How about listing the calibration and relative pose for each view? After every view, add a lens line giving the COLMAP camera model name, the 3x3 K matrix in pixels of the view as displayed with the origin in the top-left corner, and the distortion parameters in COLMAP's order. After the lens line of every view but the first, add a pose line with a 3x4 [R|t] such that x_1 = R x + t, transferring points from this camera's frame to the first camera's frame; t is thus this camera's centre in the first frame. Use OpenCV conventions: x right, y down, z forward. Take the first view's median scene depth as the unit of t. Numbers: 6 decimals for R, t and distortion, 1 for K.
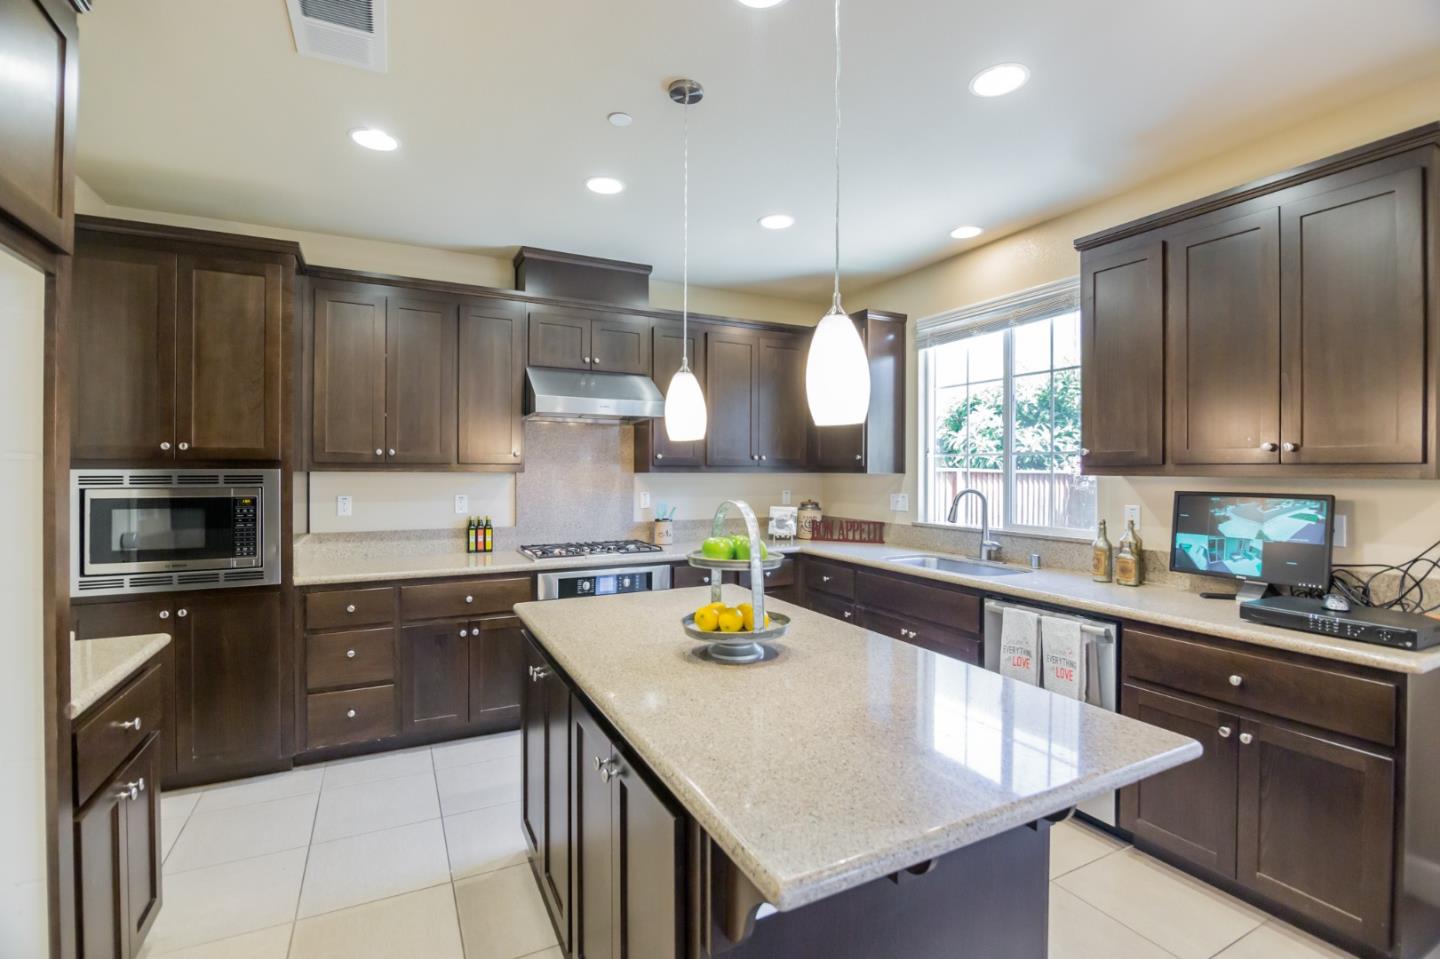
lens RADIAL K [[647.1, 0, 723.9], [0, 647.1, 472.3], [0, 0, 1]] dist [-0.009490, 0.000034]
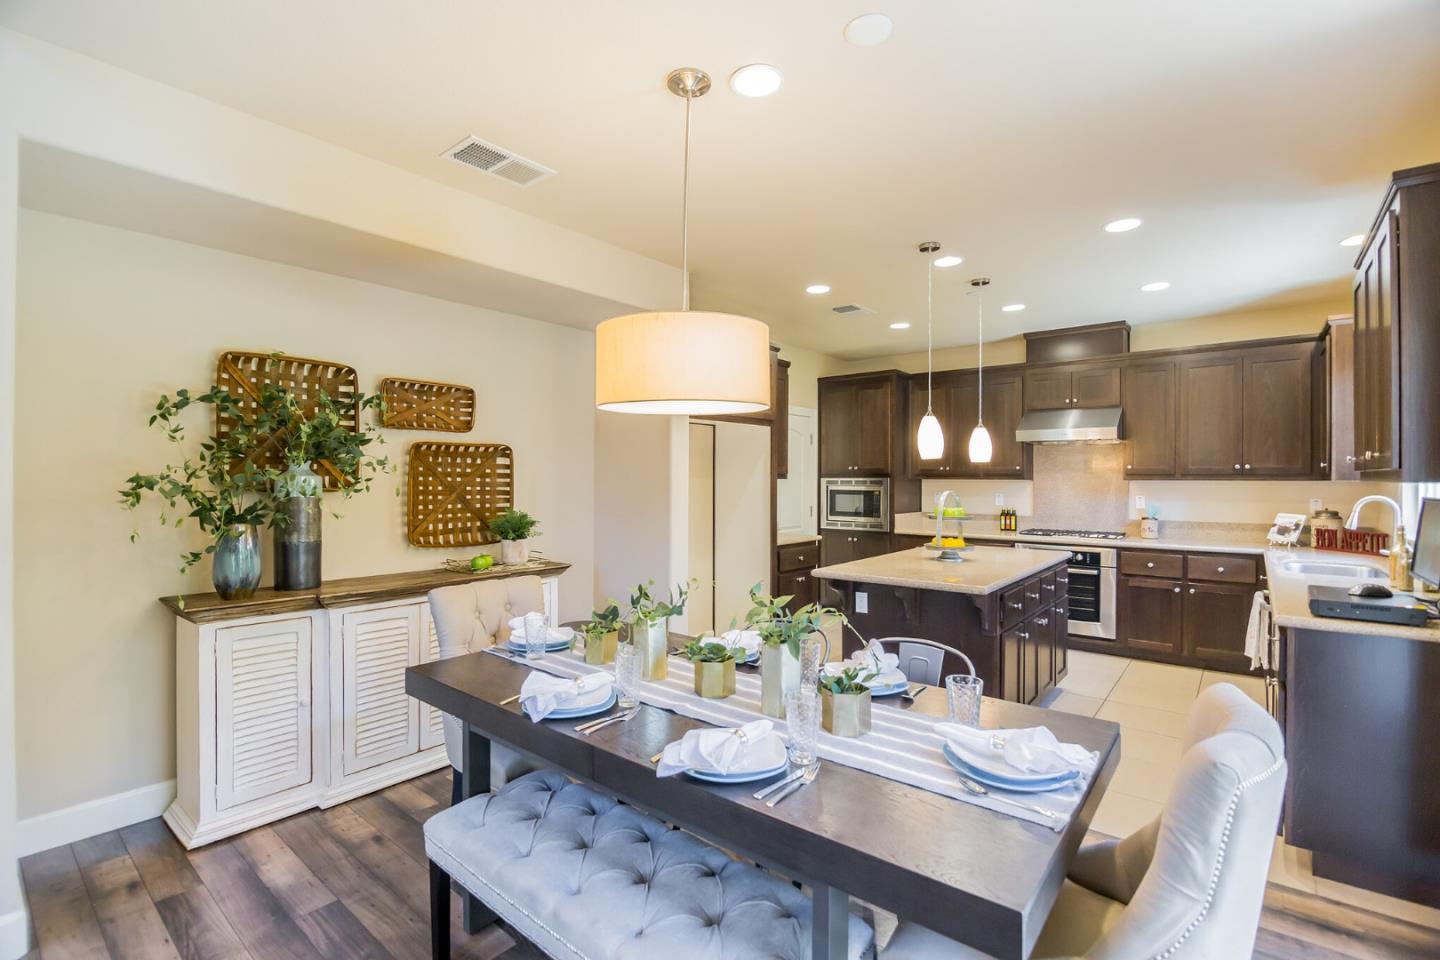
lens RADIAL K [[642.9, 0, 713.7], [0, 642.9, 490.0], [0, 0, 1]] dist [-0.019589, 0.000112]
pose [[0.386020, 0.014653, -0.922374, 0.874593], [-0.002873, 0.999888, 0.014683, 0.004438], [0.922486, -0.003018, 0.386019, -0.297250]]
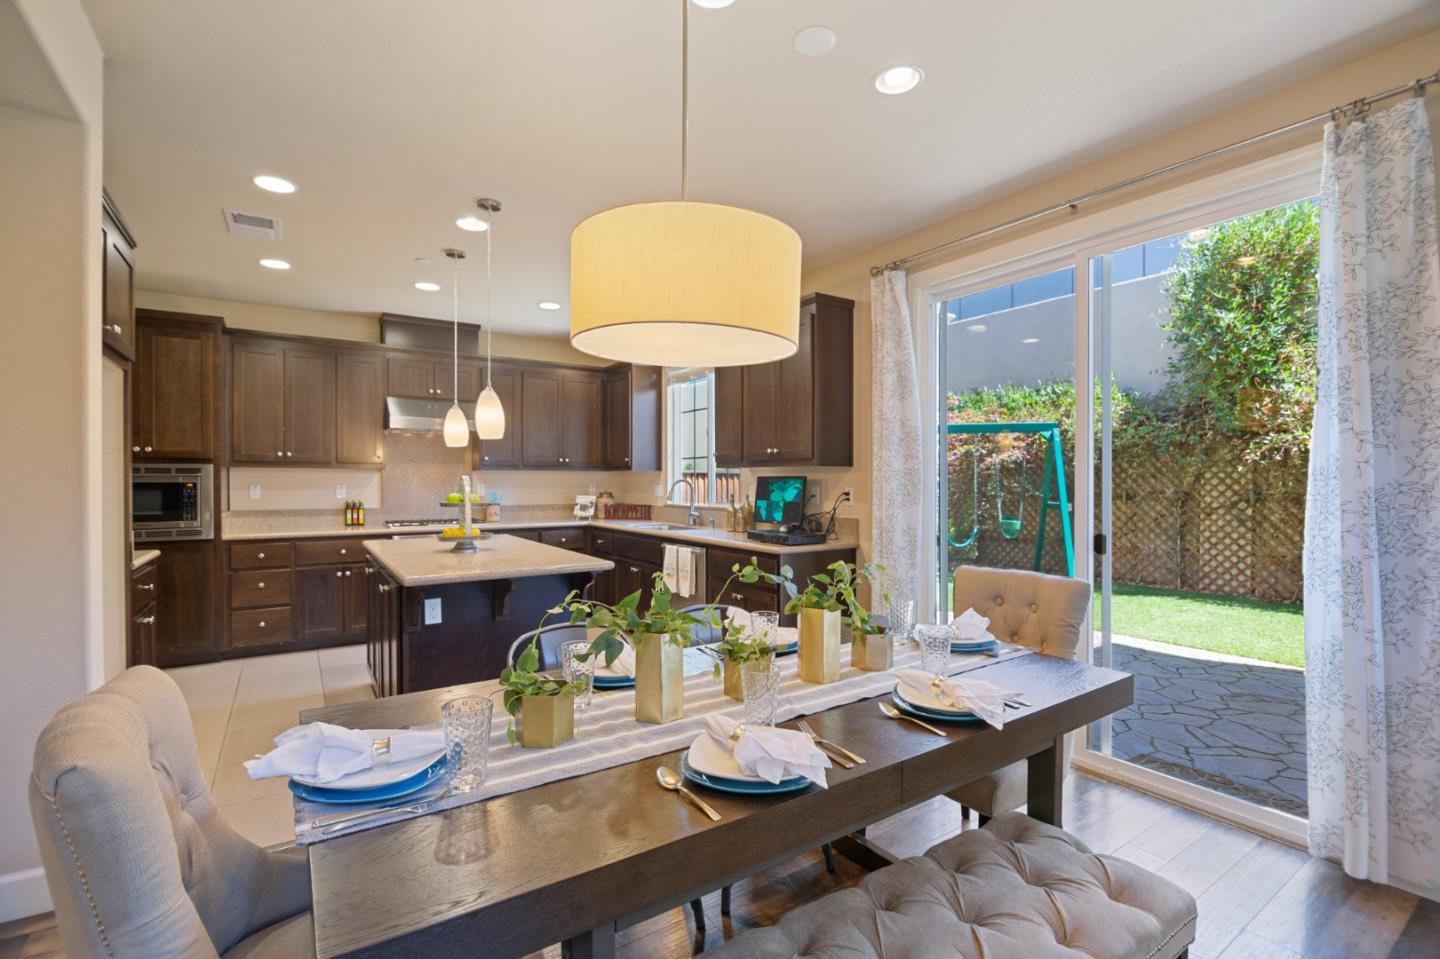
lens RADIAL K [[642.9, 0, 713.7], [0, 642.9, 489.5], [0, 0, 1]] dist [-0.019589, 0.000112]
pose [[0.994654, -0.002497, 0.103234, 0.295673], [0.001381, 0.999940, 0.010886, 0.033735], [-0.103255, -0.010685, 0.994597, -0.539962]]
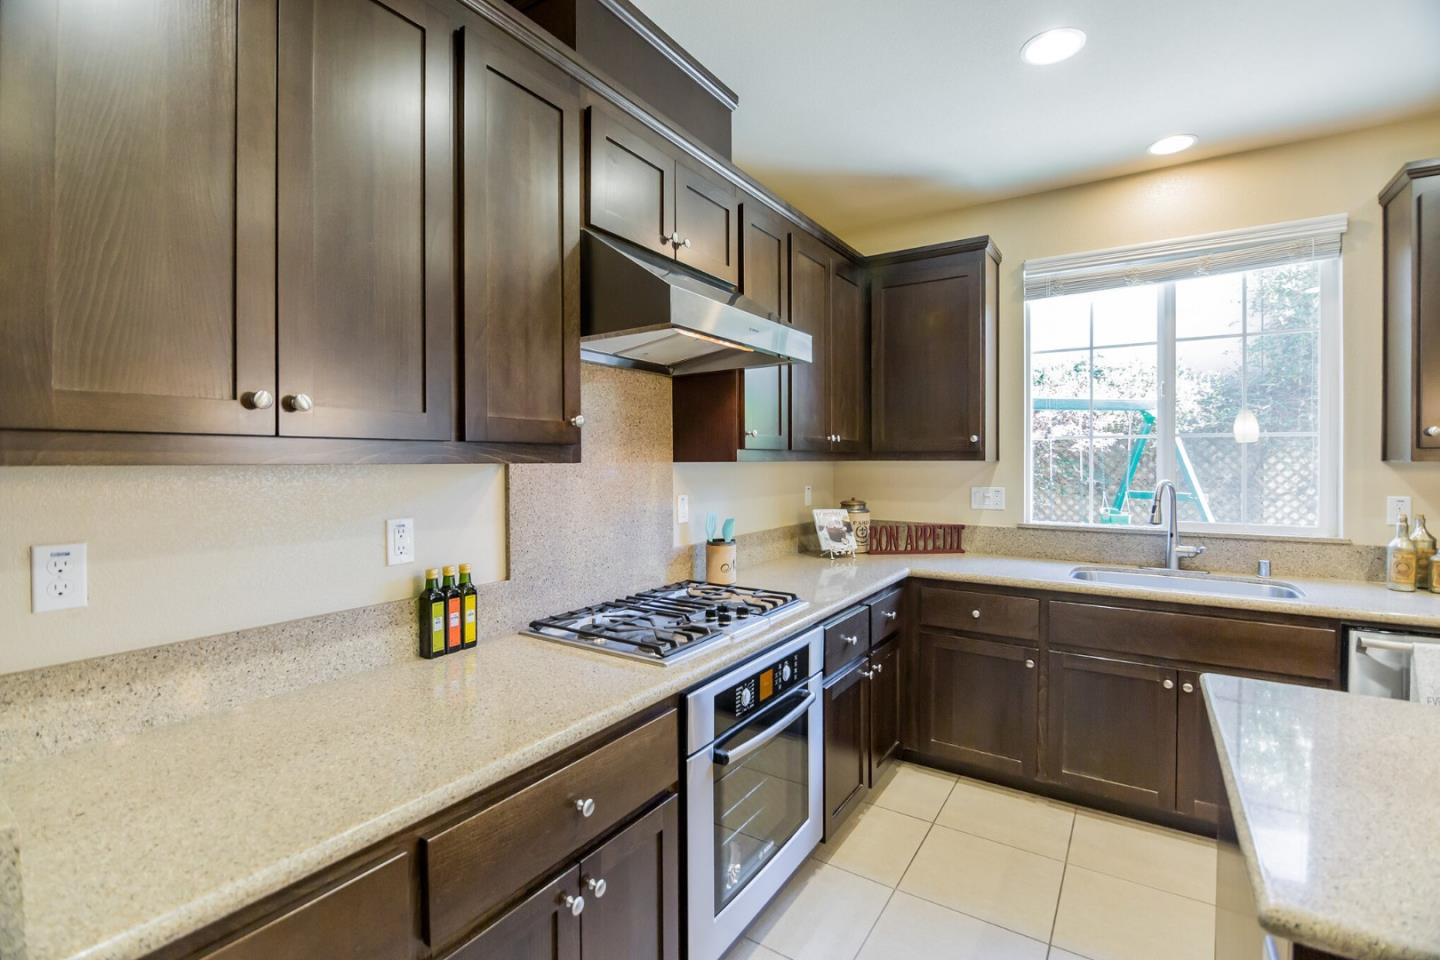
lens RADIAL K [[629.1, 0, 697.8], [0, 629.1, 471.0], [0, 0, 1]] dist [-0.017598, -0.000229]
pose [[0.879686, -0.013596, 0.475360, -0.477202], [0.006950, 0.999852, 0.015736, -0.000790], [-0.475503, -0.010539, 0.879651, 0.621956]]
